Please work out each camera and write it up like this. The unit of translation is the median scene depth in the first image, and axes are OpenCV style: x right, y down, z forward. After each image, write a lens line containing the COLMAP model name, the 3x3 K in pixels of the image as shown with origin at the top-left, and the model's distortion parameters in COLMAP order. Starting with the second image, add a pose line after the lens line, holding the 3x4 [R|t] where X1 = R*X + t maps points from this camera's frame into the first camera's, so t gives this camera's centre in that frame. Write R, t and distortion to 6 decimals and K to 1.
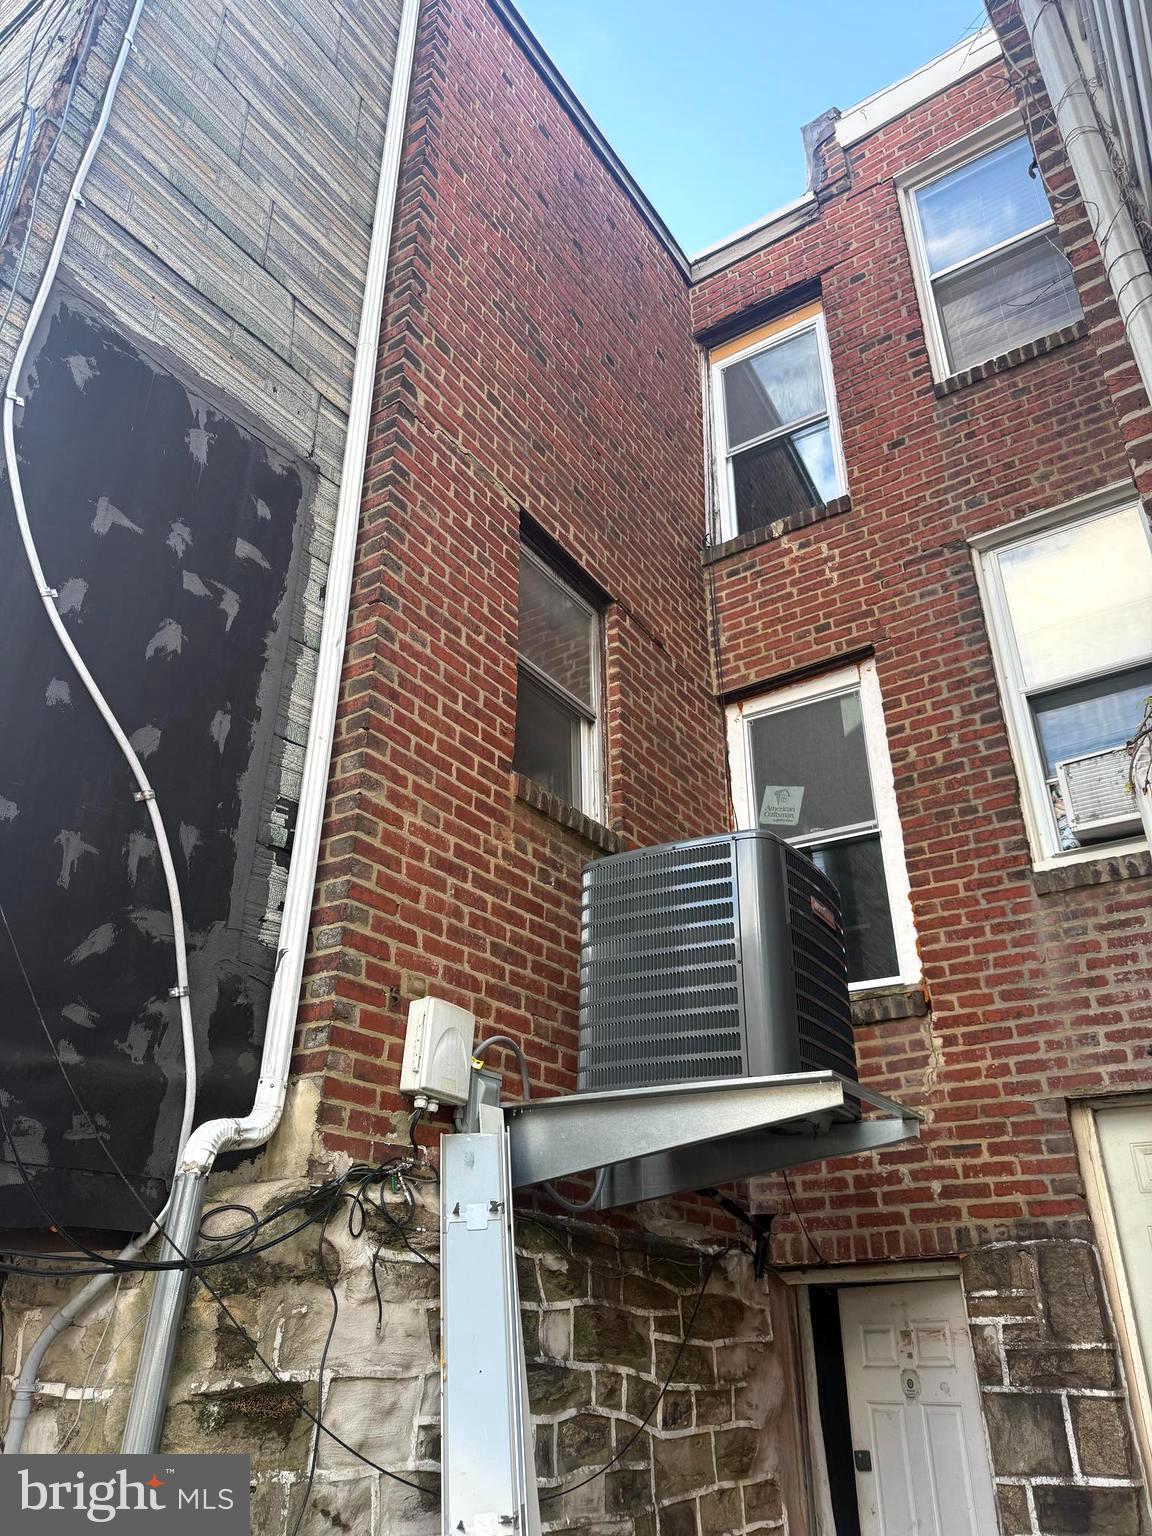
lens RADIAL K [[1078.4, 0, 575.8], [0, 1078.4, 761.7], [0, 0, 1]] dist [0.036291, -0.039828]
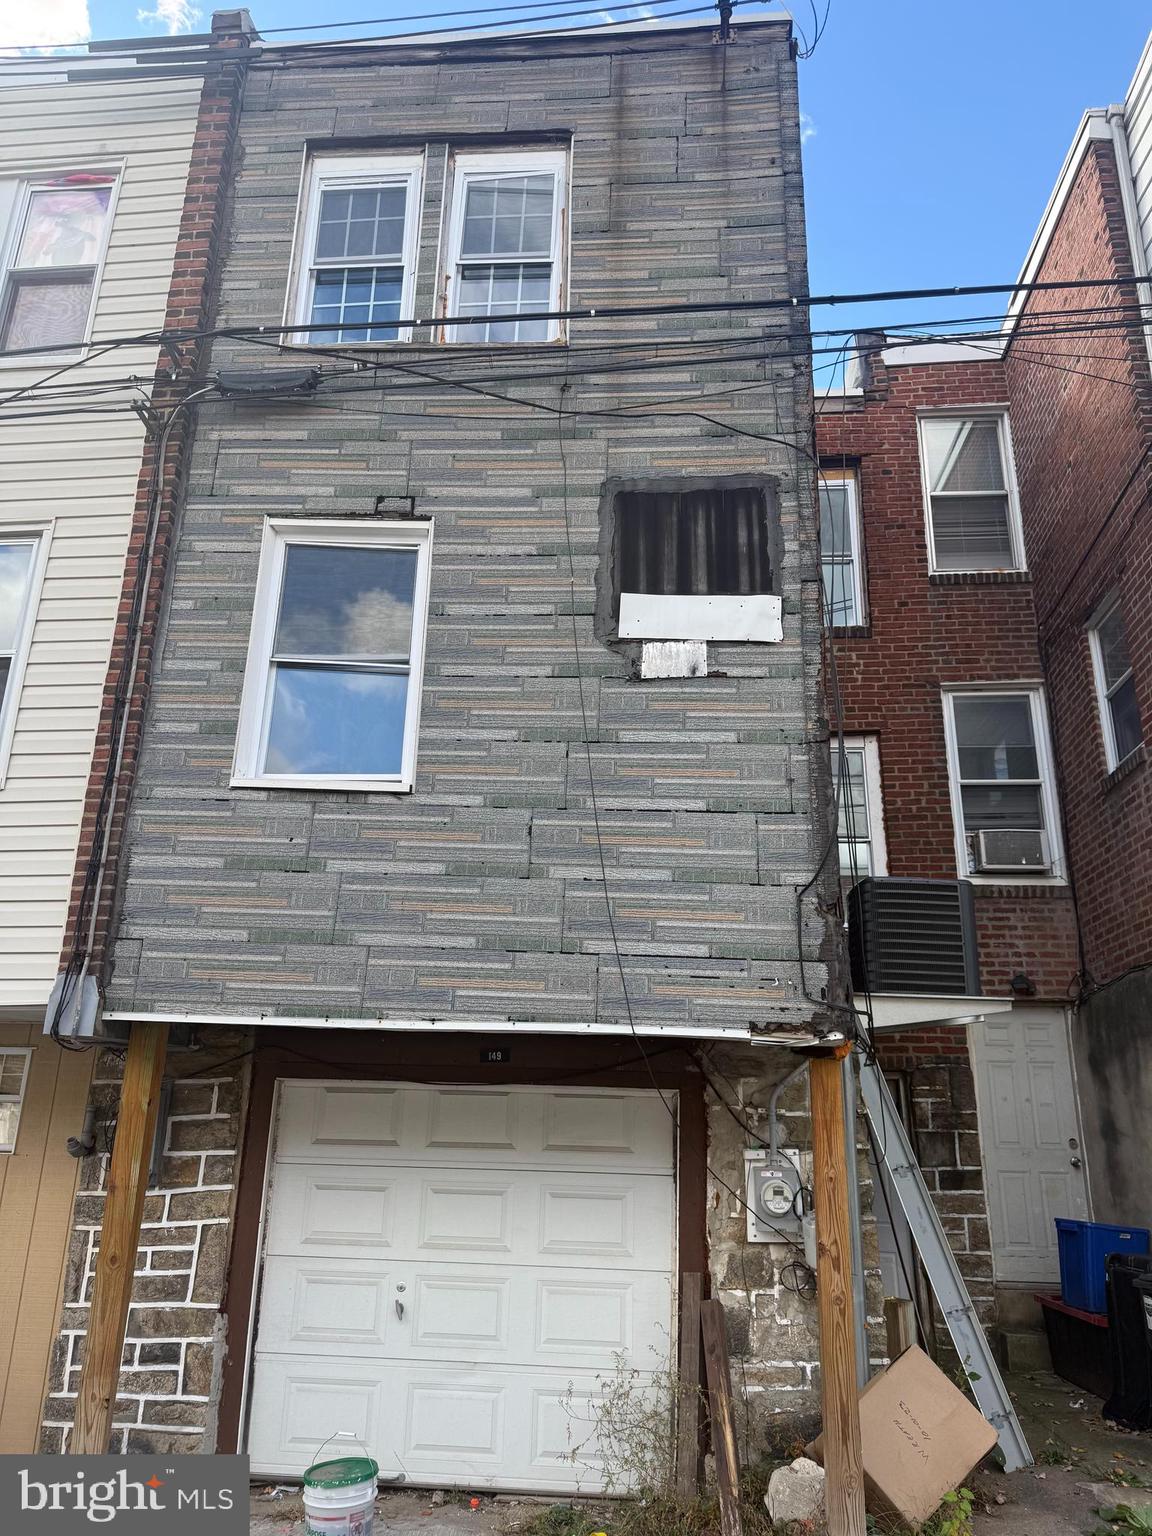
lens RADIAL K [[1078.4, 0, 569.7], [0, 1078.4, 769.2], [0, 0, 1]] dist [0.036291, -0.039828]
pose [[0.876891, 0.163764, 0.451933, -1.139985], [-0.235704, 0.965879, 0.107338, -0.145399], [-0.418934, -0.200646, 0.885570, -0.387928]]
